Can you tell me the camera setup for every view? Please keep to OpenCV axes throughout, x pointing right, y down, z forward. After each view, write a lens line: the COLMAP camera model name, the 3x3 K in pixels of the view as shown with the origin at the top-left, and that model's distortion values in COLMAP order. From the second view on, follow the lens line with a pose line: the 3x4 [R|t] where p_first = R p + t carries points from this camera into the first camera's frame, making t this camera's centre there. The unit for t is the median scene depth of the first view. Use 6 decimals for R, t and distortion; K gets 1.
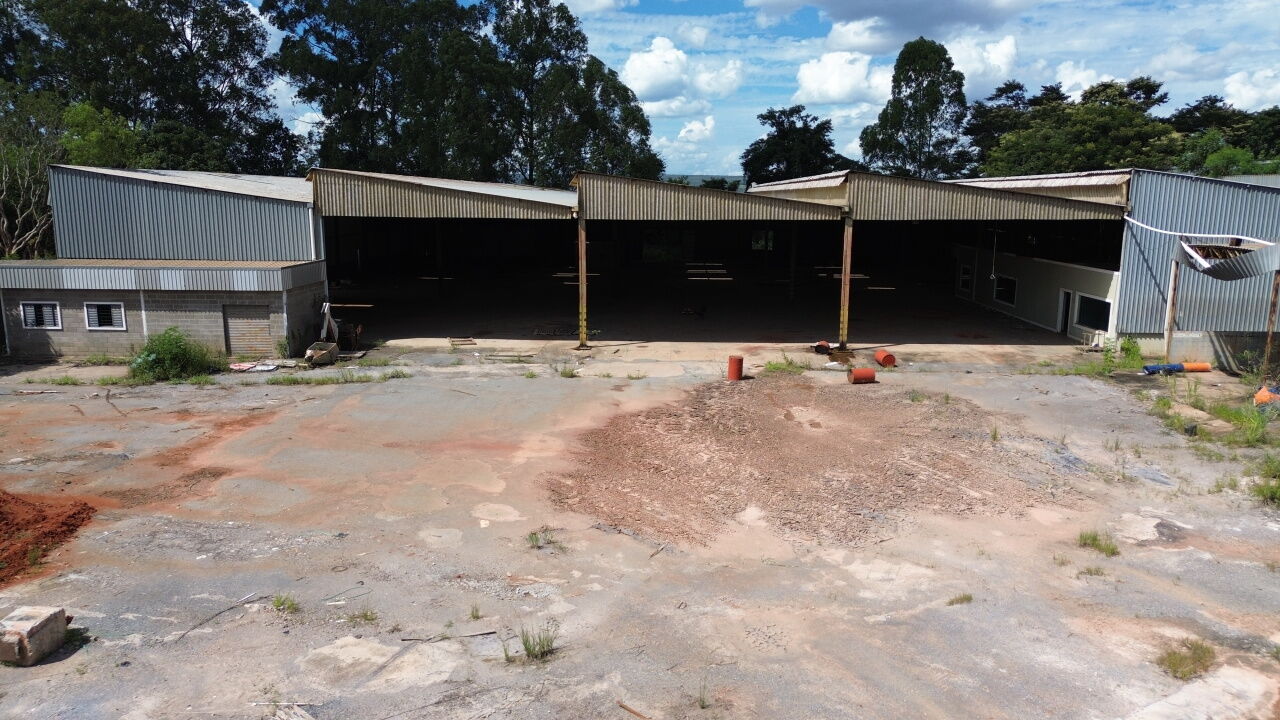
lens RADIAL K [[907.6, 0, 638.5], [0, 907.6, 359.8], [0, 0, 1]] dist [0.069856, -0.069889]
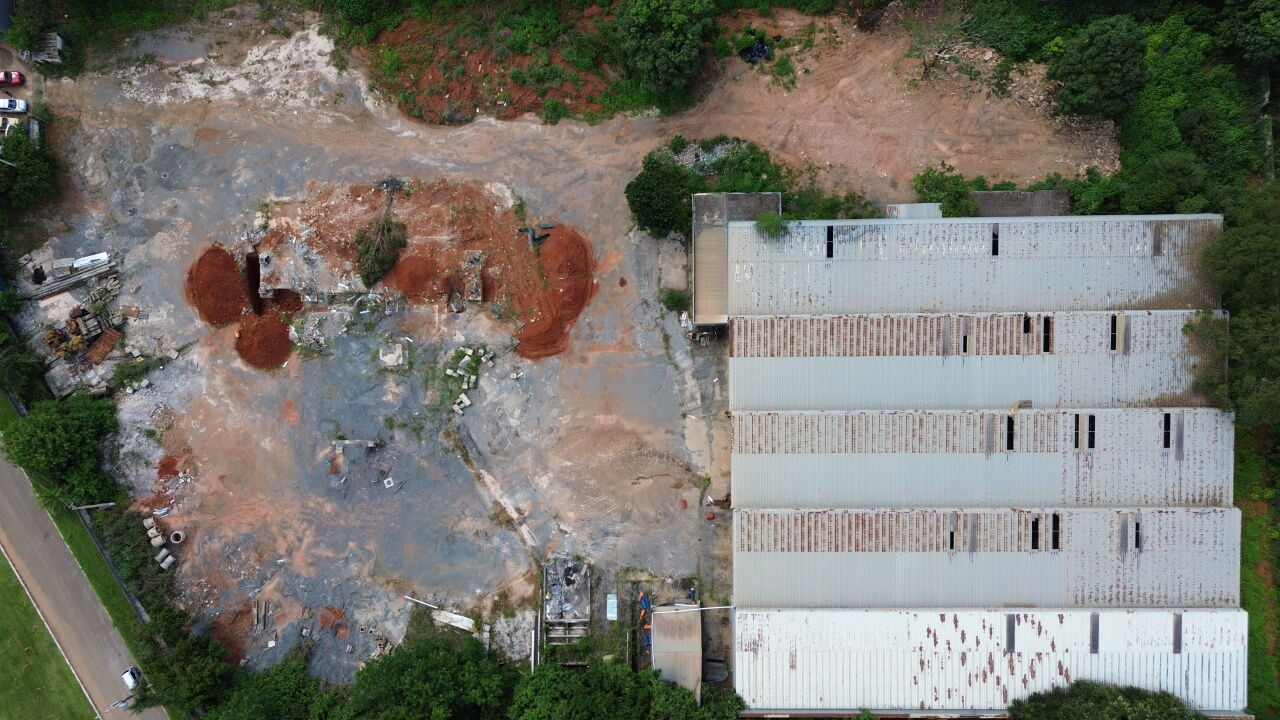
lens RADIAL K [[905.4, 0, 640.0], [0, 905.4, 360.0], [0, 0, 1]] dist [0.100758, -0.120540]
pose [[0.057183, 0.995207, -0.079327, -0.026853], [-0.165469, 0.087806, 0.982298, -3.241644], [0.984556, -0.043045, 0.169697, 0.287917]]
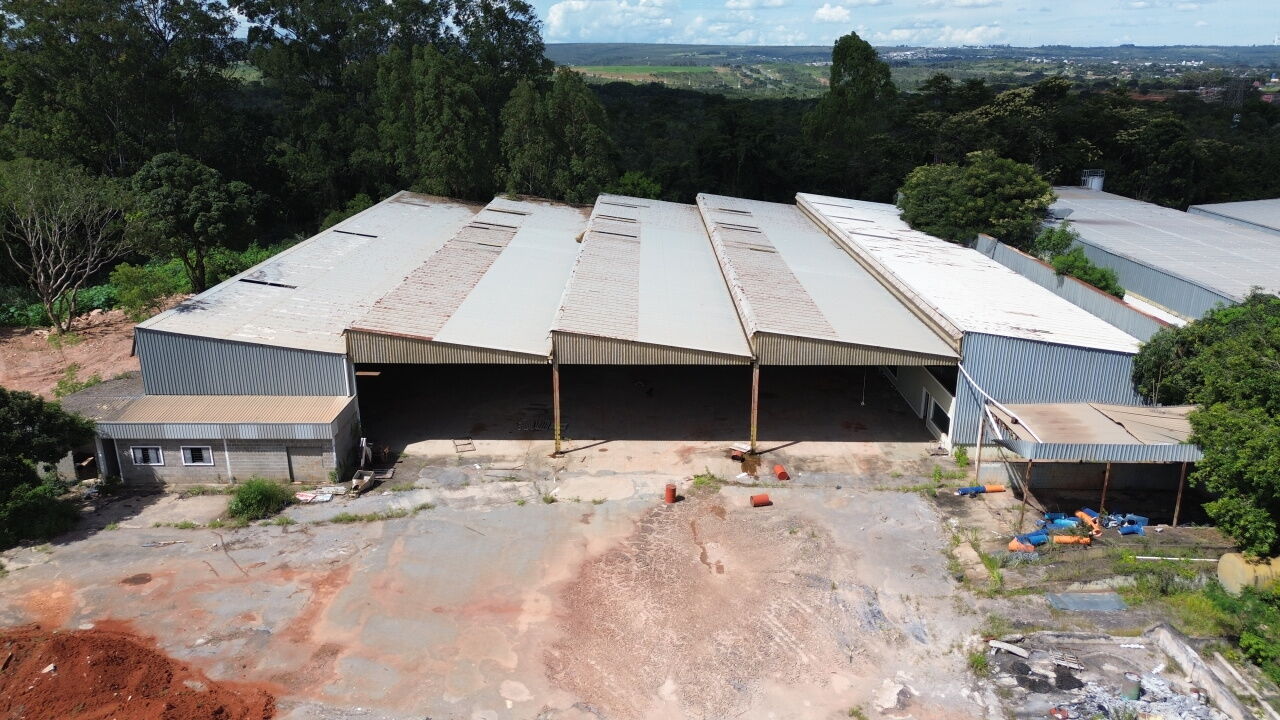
lens RADIAL K [[907.6, 0, 638.5], [0, 907.6, 359.8], [0, 0, 1]] dist [0.069856, -0.069889]
pose [[0.999128, -0.015016, 0.038962, 0.007662], [0.009648, 0.990871, 0.134471, -0.378820], [-0.040625, -0.133978, 0.990151, -0.338827]]
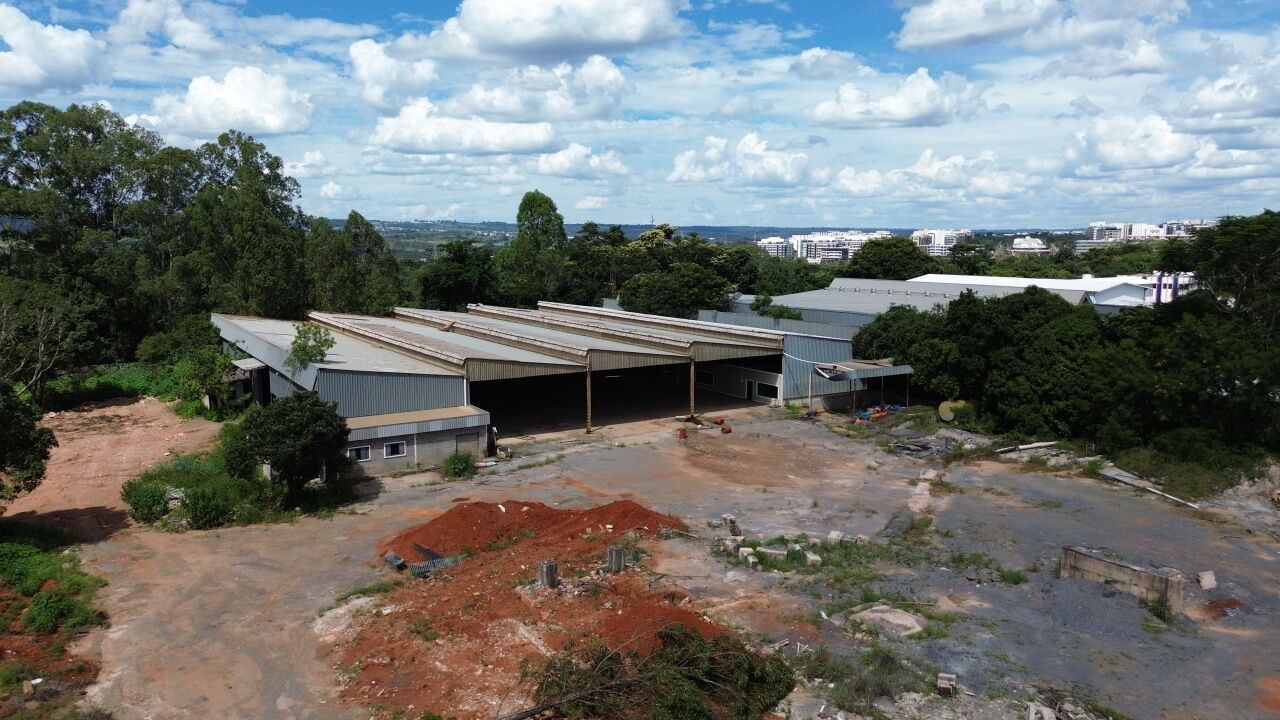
lens RADIAL K [[905.4, 0, 640.0], [0, 905.4, 360.0], [0, 0, 1]] dist [0.100758, -0.120540]
pose [[0.820446, -0.081636, 0.565866, -1.279900], [0.105822, 0.994335, -0.009981, -0.166665], [-0.561845, 0.068070, 0.824437, -0.867454]]
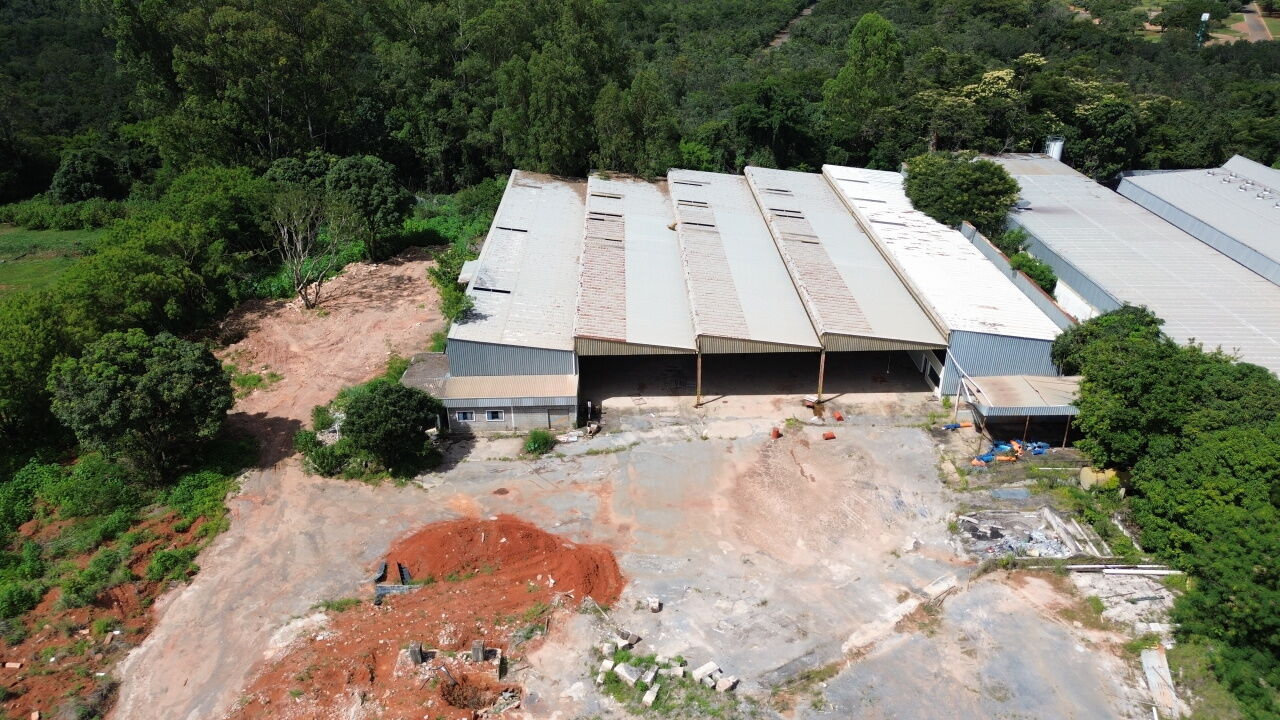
lens RADIAL K [[908.5, 0, 640.0], [0, 908.5, 360.0], [0, 0, 1]] dist [0.122622, -0.255835]
pose [[0.997488, -0.042666, 0.056552, -0.368294], [0.024762, 0.957925, 0.285950, -0.854363], [-0.066373, -0.283831, 0.956574, -1.179340]]
